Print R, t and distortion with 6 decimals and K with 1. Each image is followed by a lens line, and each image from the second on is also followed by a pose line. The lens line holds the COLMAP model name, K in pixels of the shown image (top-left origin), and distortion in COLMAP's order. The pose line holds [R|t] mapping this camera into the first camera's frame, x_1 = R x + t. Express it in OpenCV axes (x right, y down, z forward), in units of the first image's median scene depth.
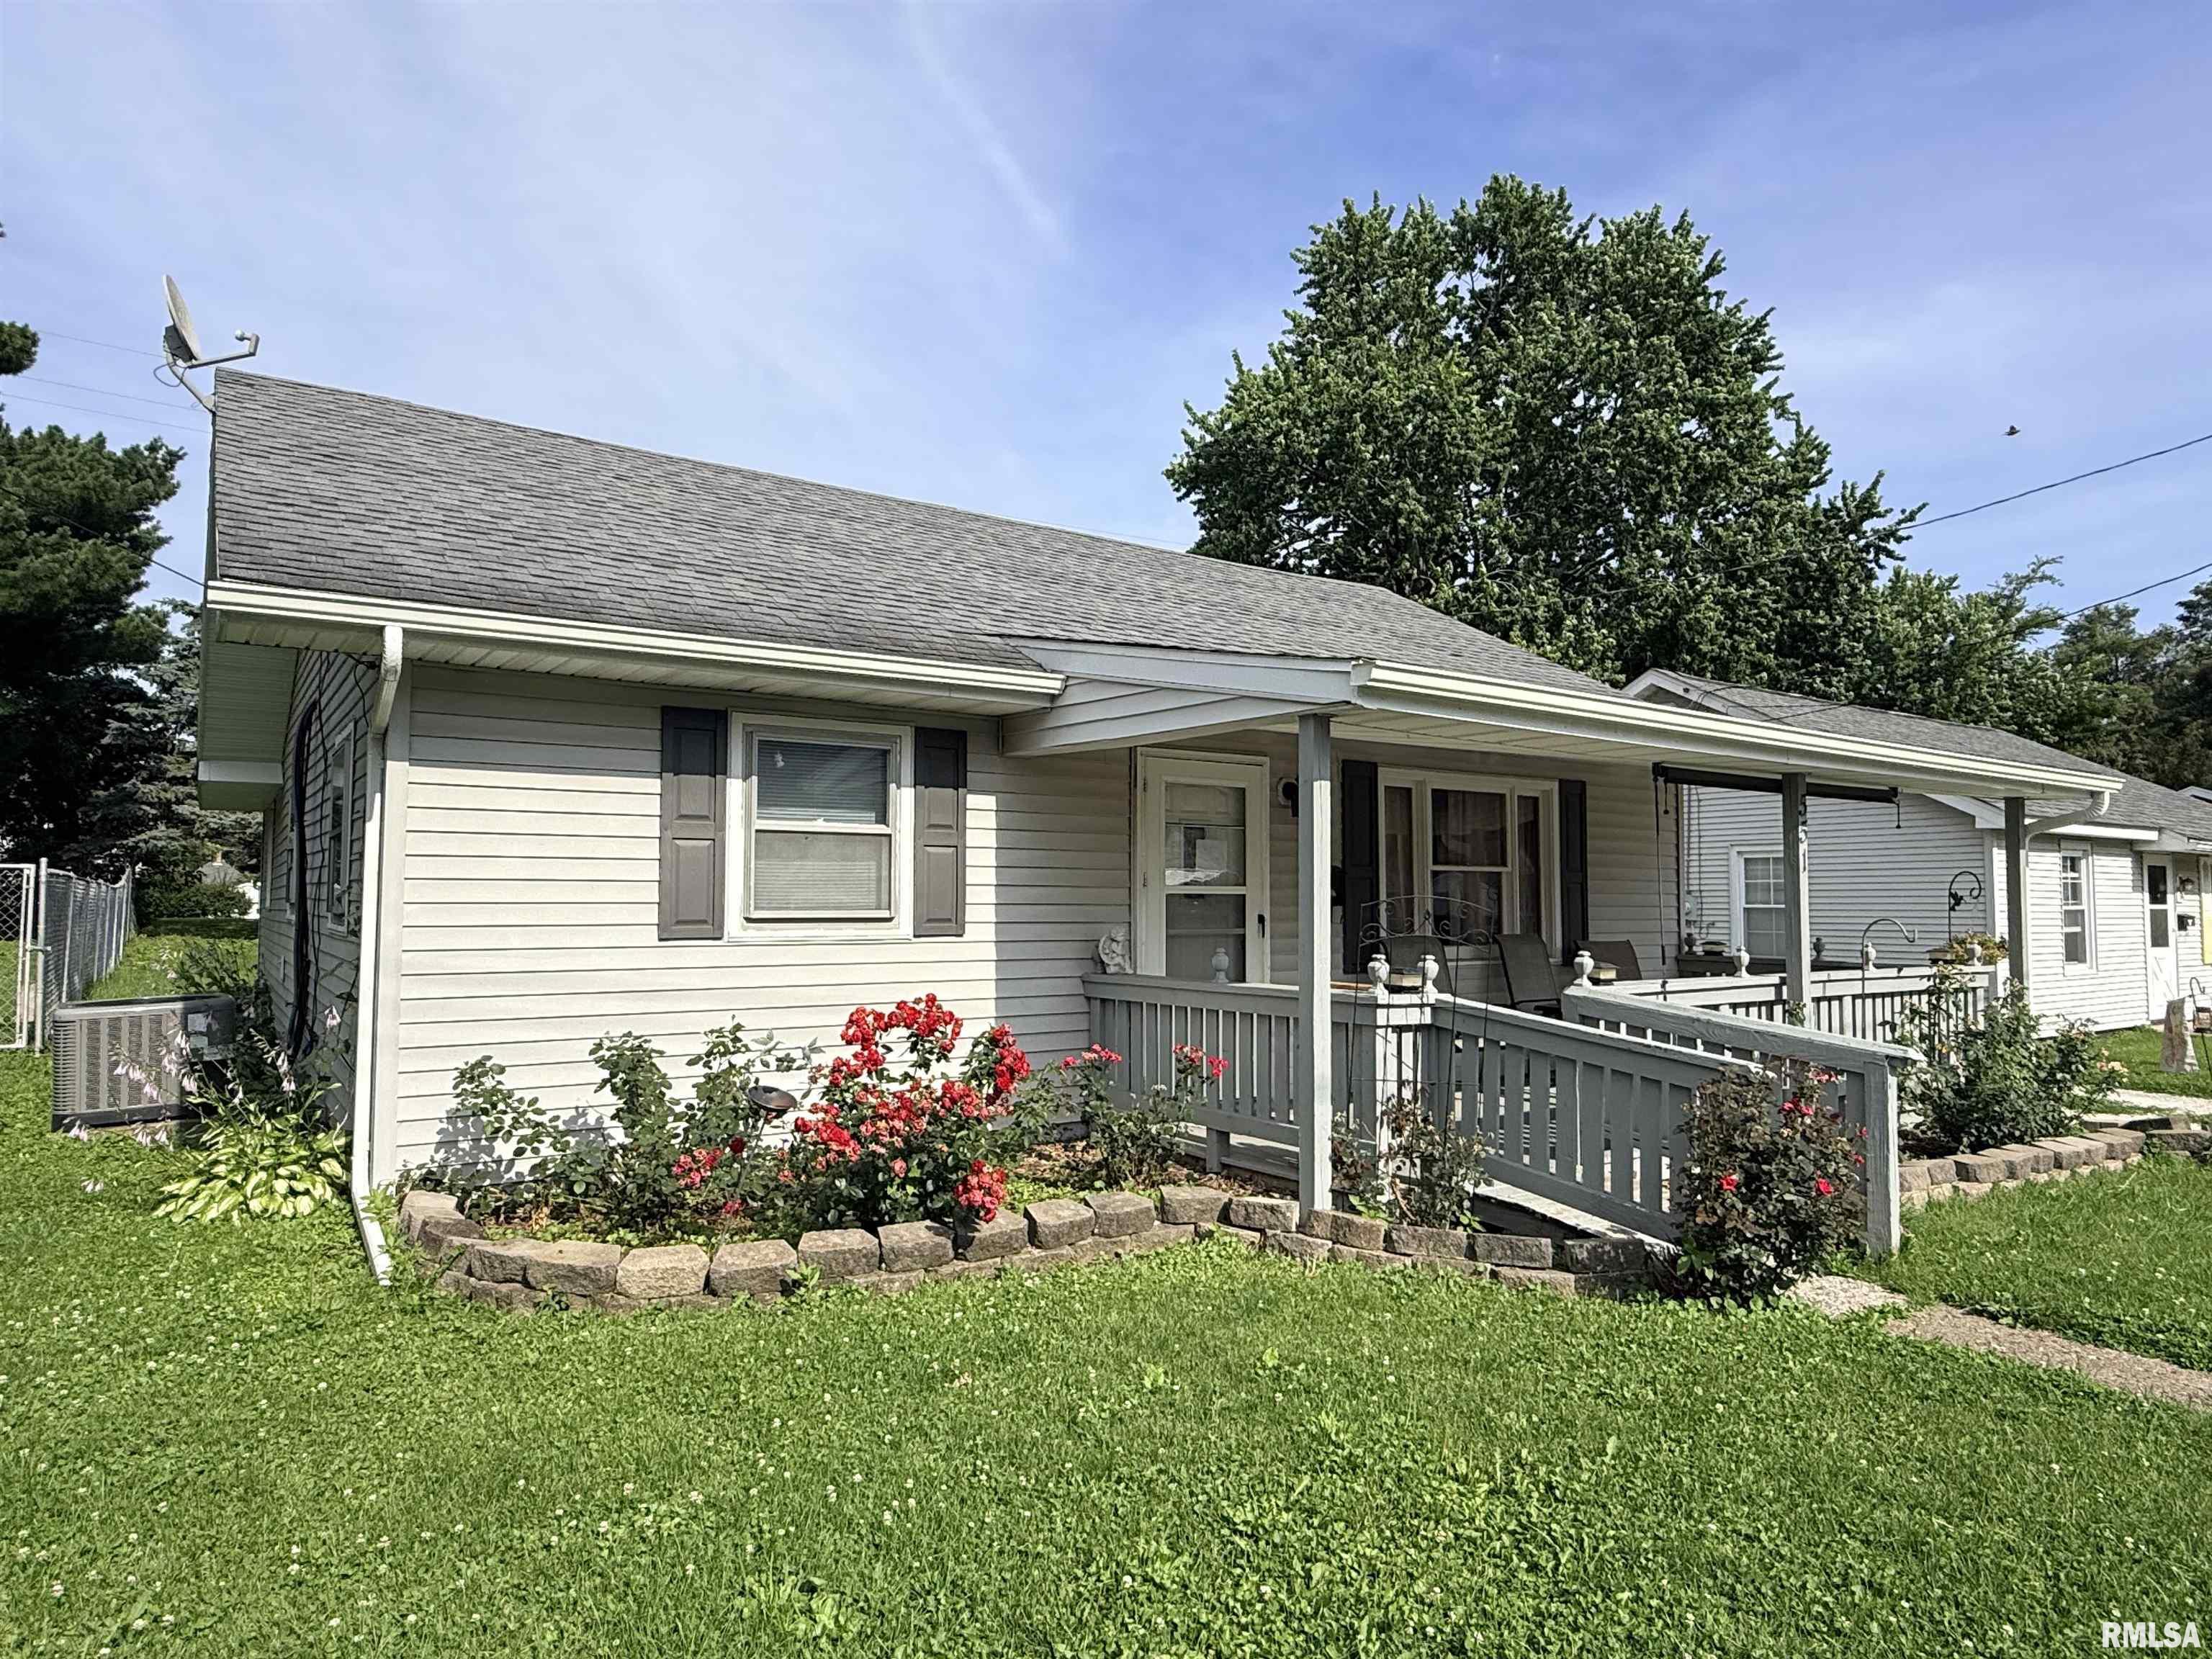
lens RADIAL K [[1364.5, 0, 1110.5], [0, 1364.5, 818.0], [0, 0, 1]] dist [-0.000995, 0.000085]
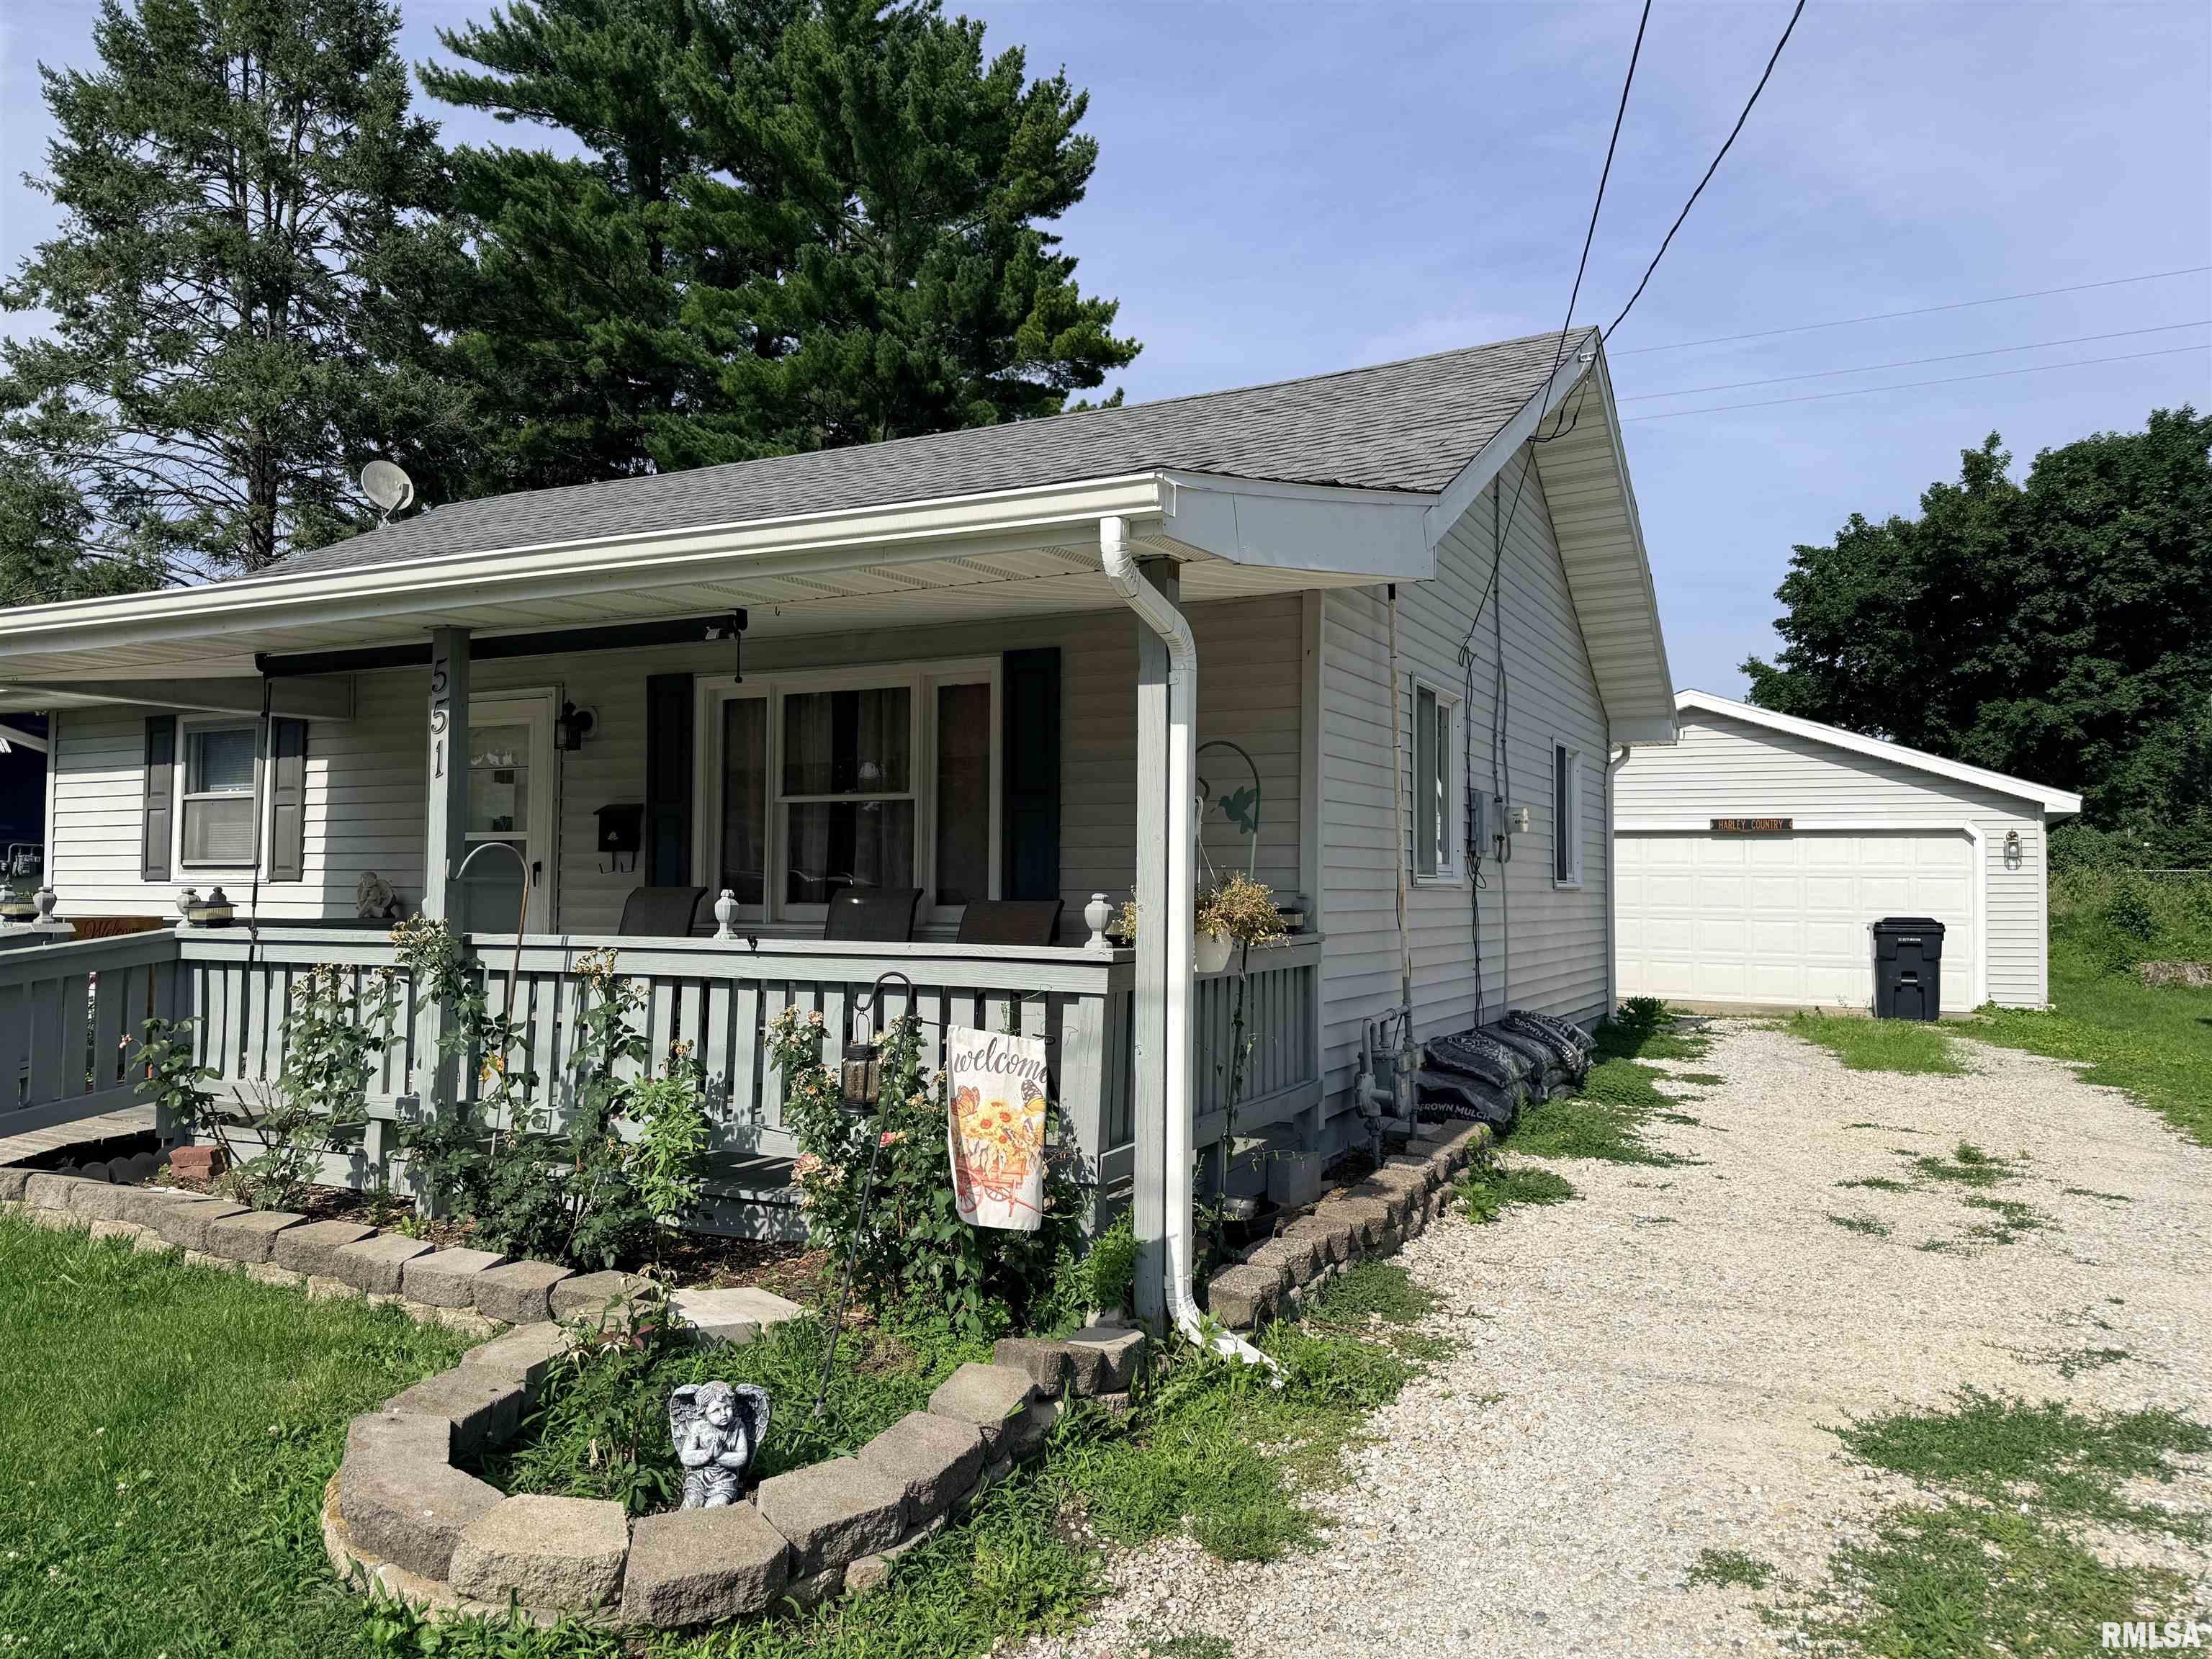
lens RADIAL K [[1562.2, 0, 1101.1], [0, 1562.2, 839.4], [0, 0, 1]] dist [0.049642, -0.052734]
pose [[0.463760, -0.029813, -0.885459, 1.399856], [0.051565, 0.998648, -0.006617, 0.094691], [0.884459, -0.042590, 0.464670, 0.975240]]
